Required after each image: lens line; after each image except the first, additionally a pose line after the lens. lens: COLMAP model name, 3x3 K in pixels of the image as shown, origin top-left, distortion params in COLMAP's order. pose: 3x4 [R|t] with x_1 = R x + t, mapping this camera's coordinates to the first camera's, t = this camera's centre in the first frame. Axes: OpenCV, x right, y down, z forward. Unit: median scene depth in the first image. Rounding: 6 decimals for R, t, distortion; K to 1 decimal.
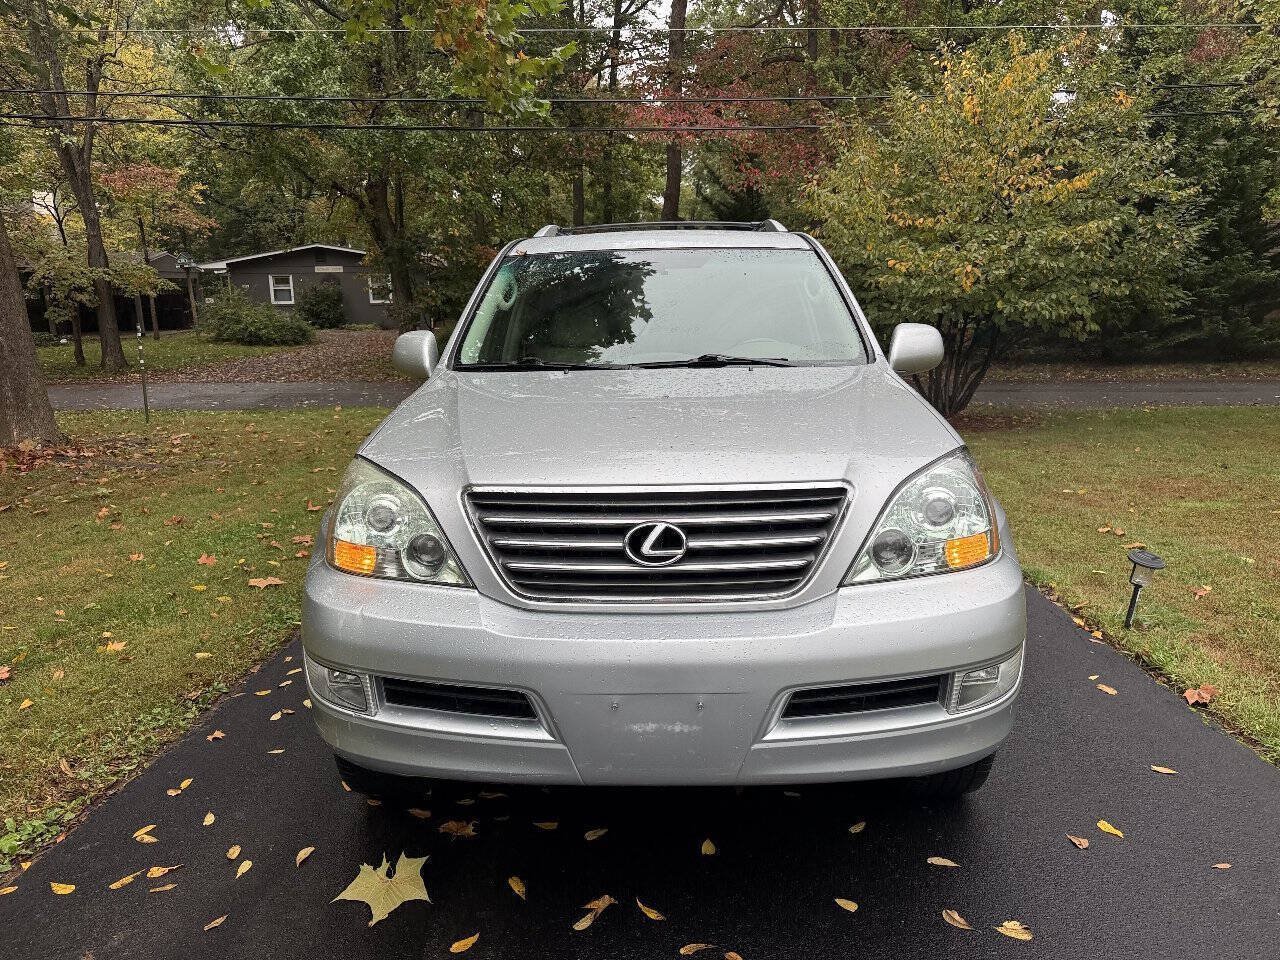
lens RADIAL K [[911.8, 0, 645.1], [0, 911.8, 470.0], [0, 0, 1]] dist [0.033622, -0.037477]
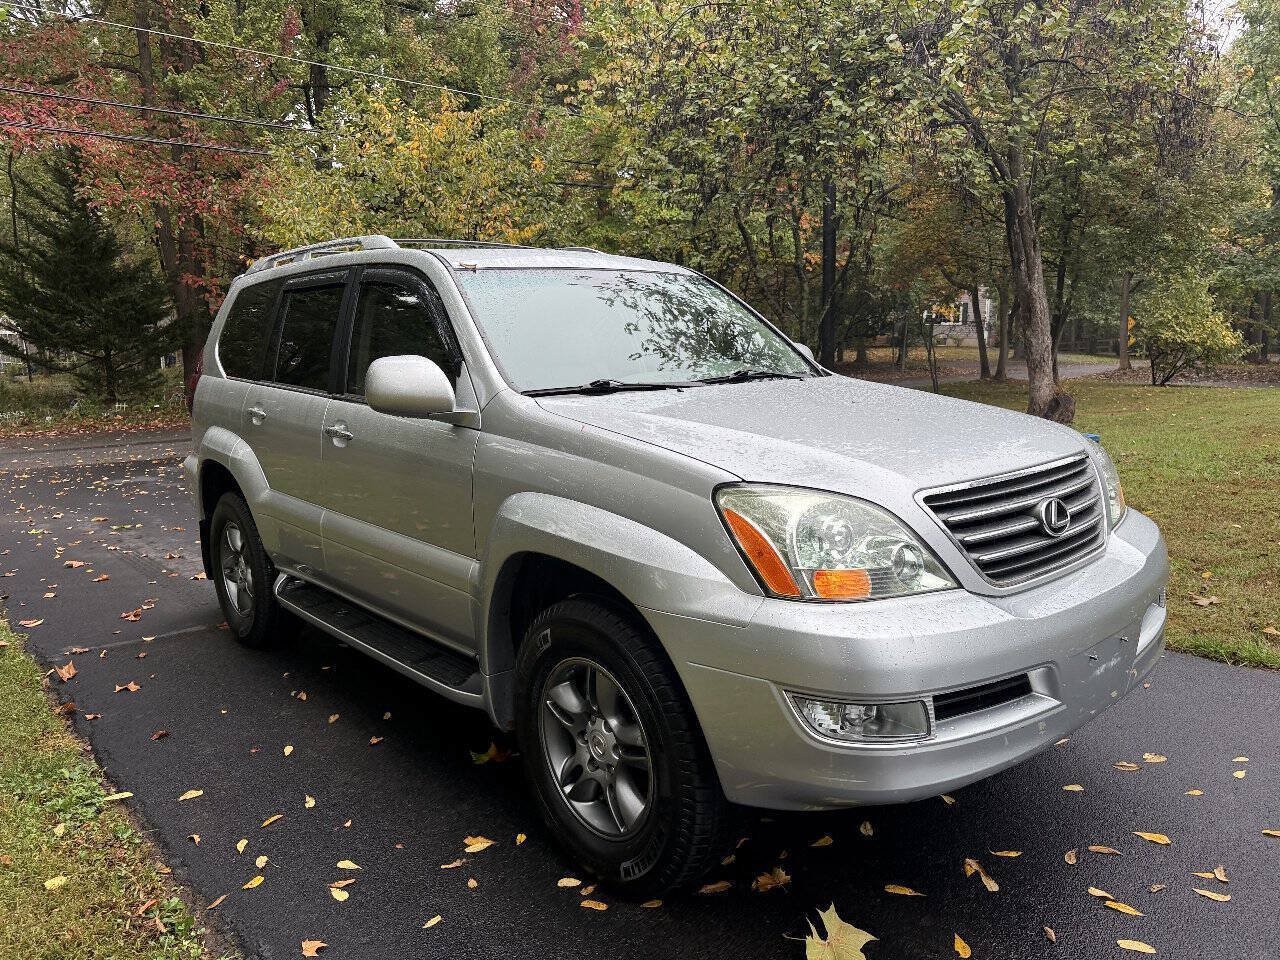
lens RADIAL K [[910.4, 0, 636.8], [0, 910.4, 483.3], [0, 0, 1]] dist [0.040183, -0.050698]
pose [[0.713115, -0.098866, 0.694041, -1.094123], [0.125044, 0.992068, 0.012839, -0.042395], [-0.689805, 0.077630, 0.719821, 0.483679]]
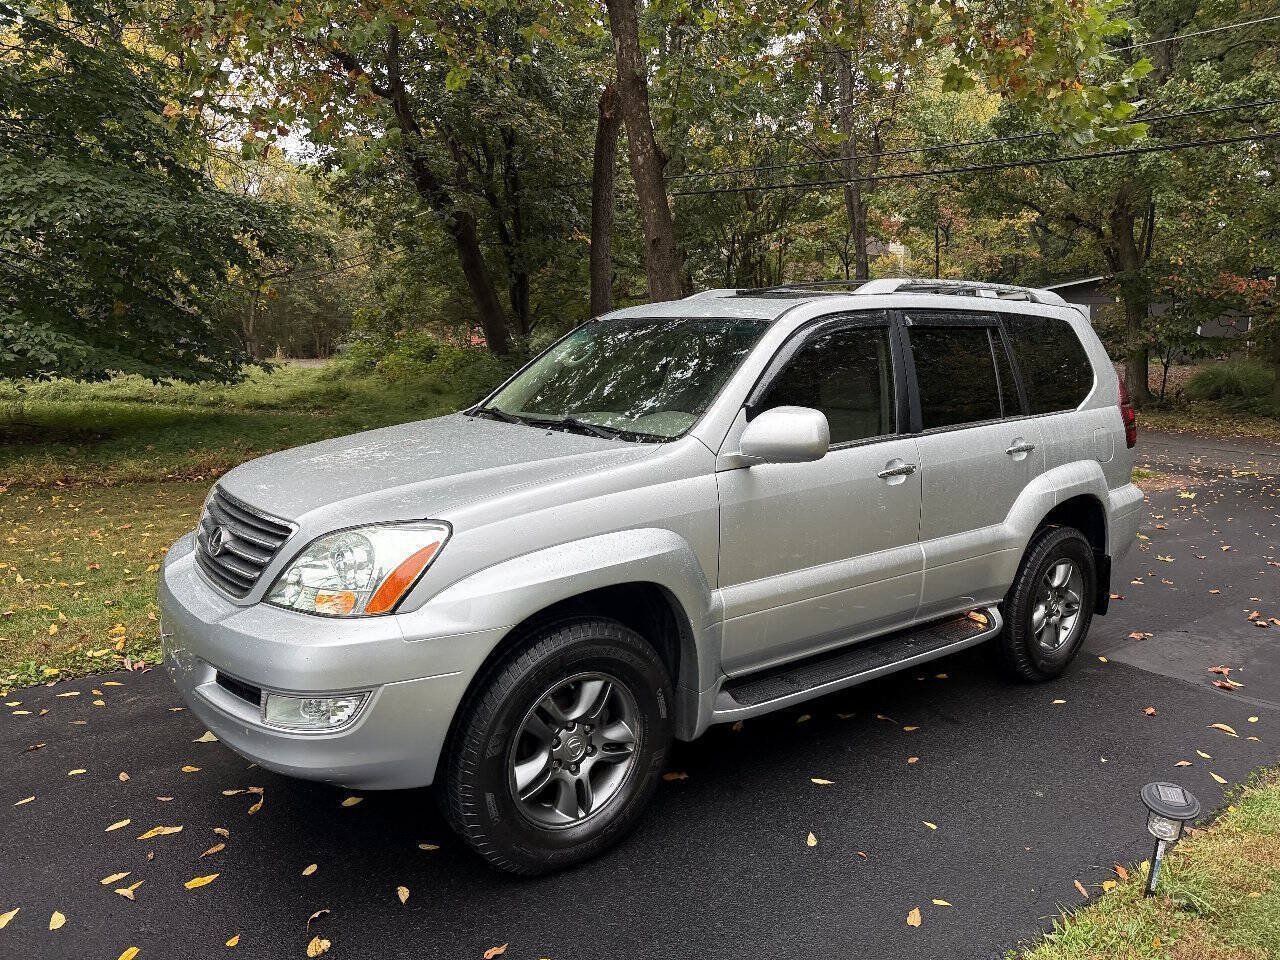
lens RADIAL K [[899.6, 0, 640.0], [0, 899.6, 480.0], [0, 0, 1]] dist [0.087179, -0.120900]
pose [[0.646511, 0.142083, -0.749557, 1.491474], [-0.155488, 0.986422, 0.052870, -0.194147], [0.746892, 0.082366, 0.659825, 0.534811]]
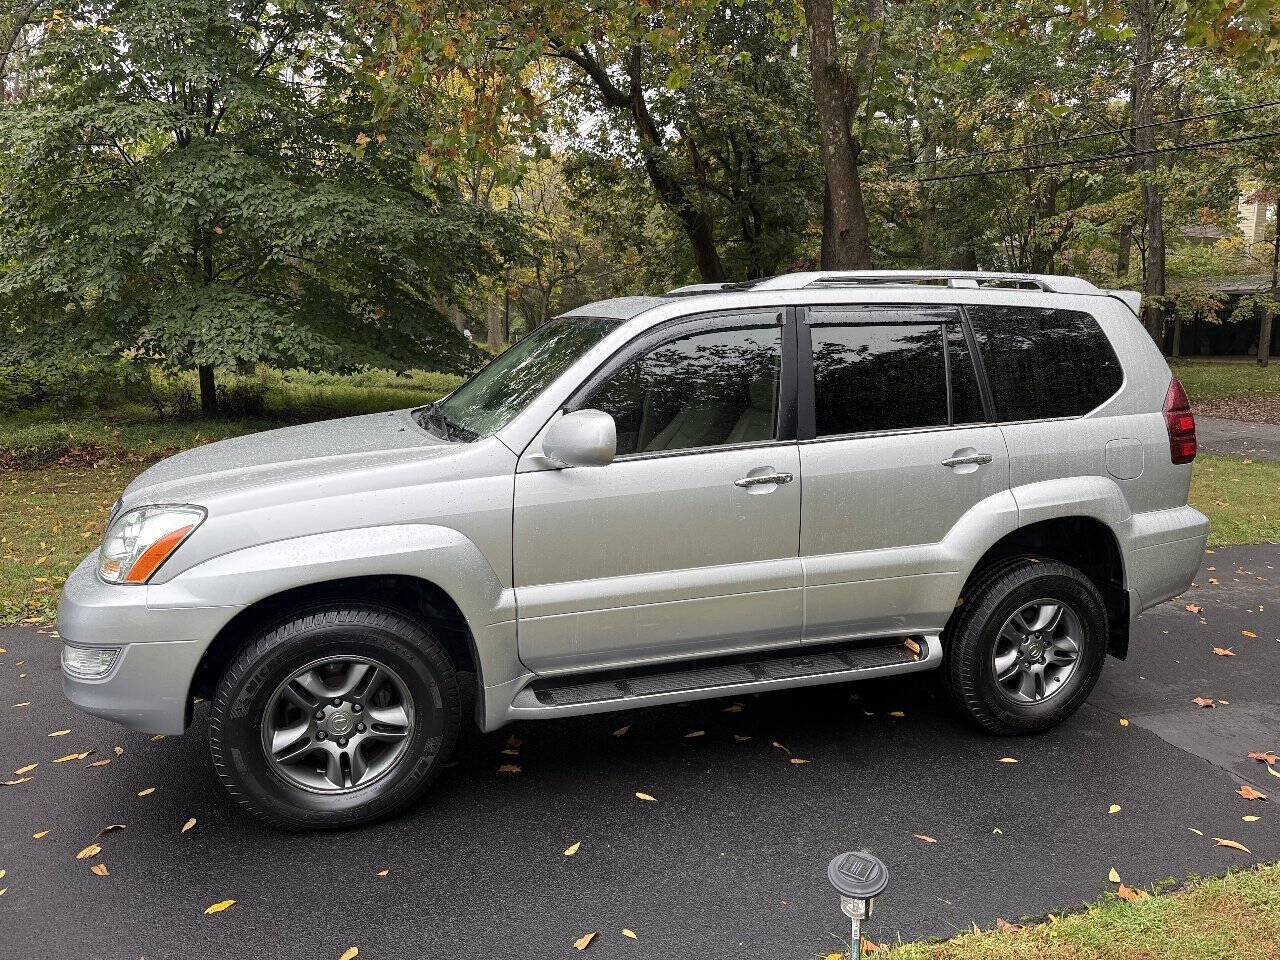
lens RADIAL K [[910.4, 0, 636.8], [0, 910.4, 483.3], [0, 0, 1]] dist [0.040183, -0.050698]
pose [[0.360755, 0.177821, -0.915552, 1.963208], [-0.183605, 0.975987, 0.117213, -0.363890], [0.914410, 0.125814, 0.384741, 1.264864]]
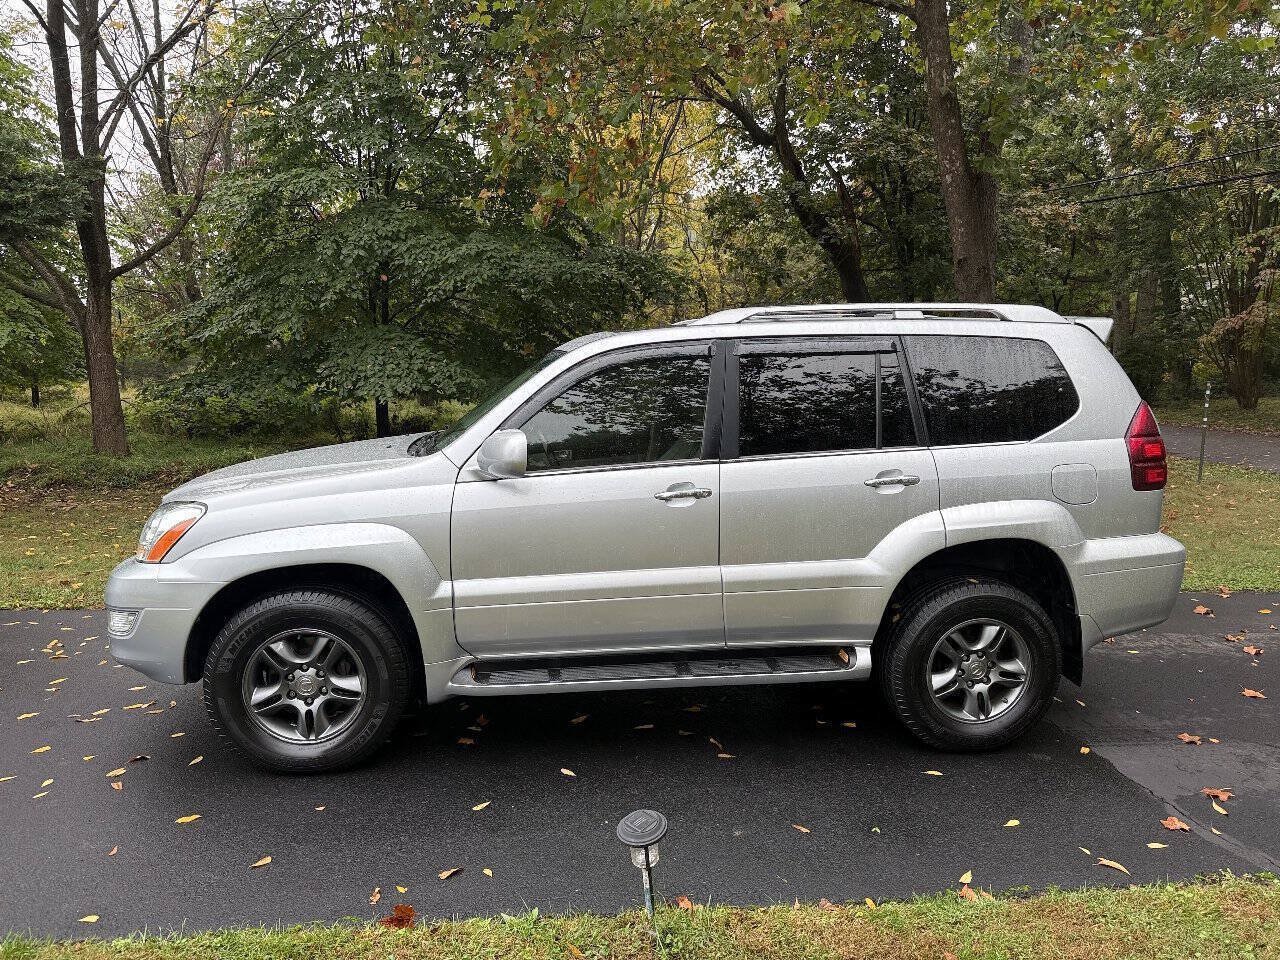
lens RADIAL K [[910.4, 0, 636.8], [0, 910.4, 483.3], [0, 0, 1]] dist [0.040183, -0.050698]
pose [[0.161969, 0.150183, -0.975301, 2.331589], [-0.180000, 0.976266, 0.120439, -0.451511], [0.970240, 0.156047, 0.185157, 1.712641]]
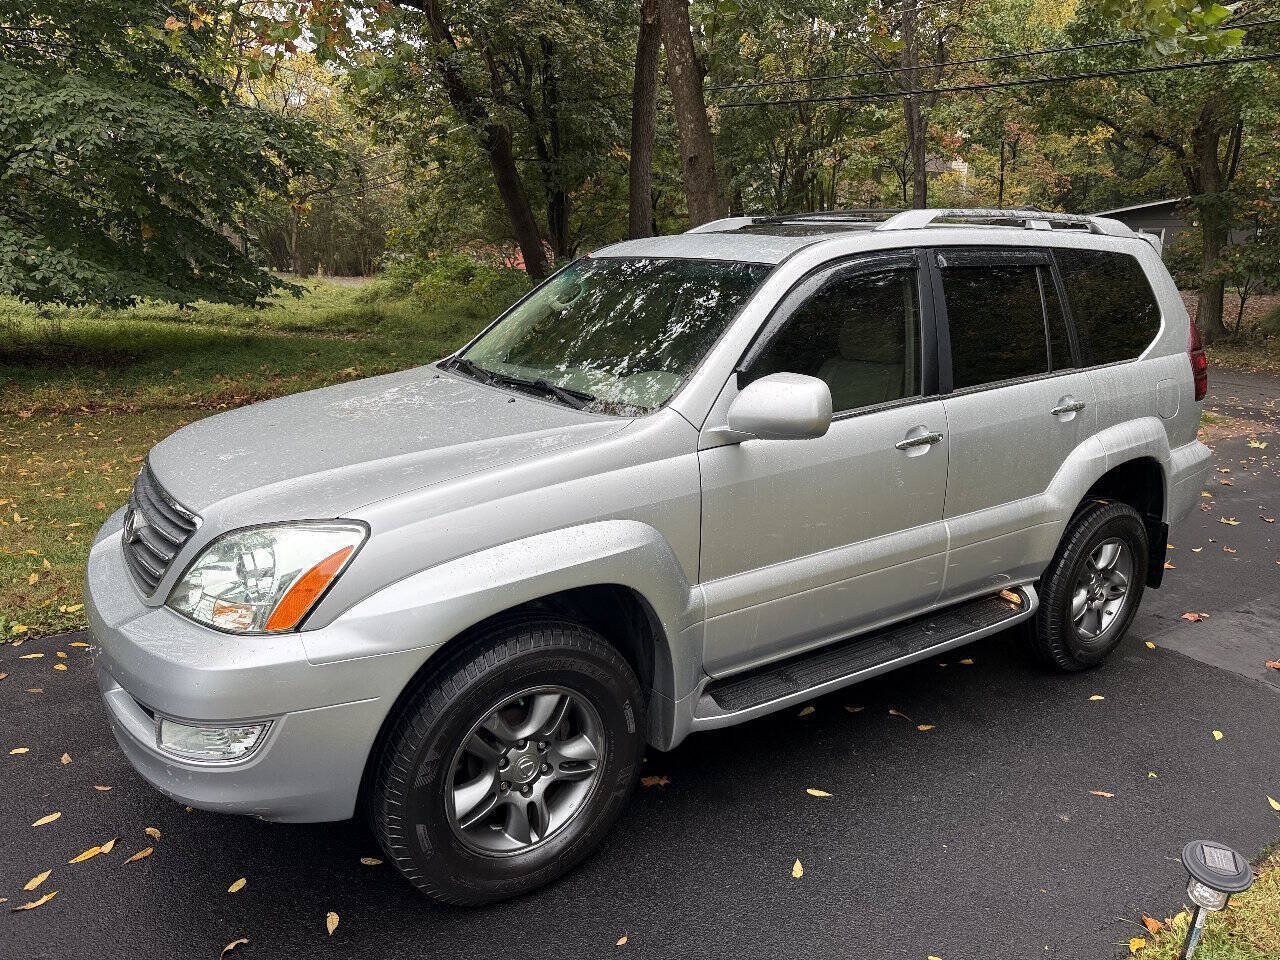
lens RADIAL K [[907.7, 0, 638.0], [0, 907.7, 476.8], [0, 0, 1]] dist [0.039264, -0.042292]
pose [[0.602598, 0.216636, -0.768078, 1.392182], [-0.170063, 0.975202, 0.141631, -0.289919], [0.779714, 0.045275, 0.624497, 0.751532]]
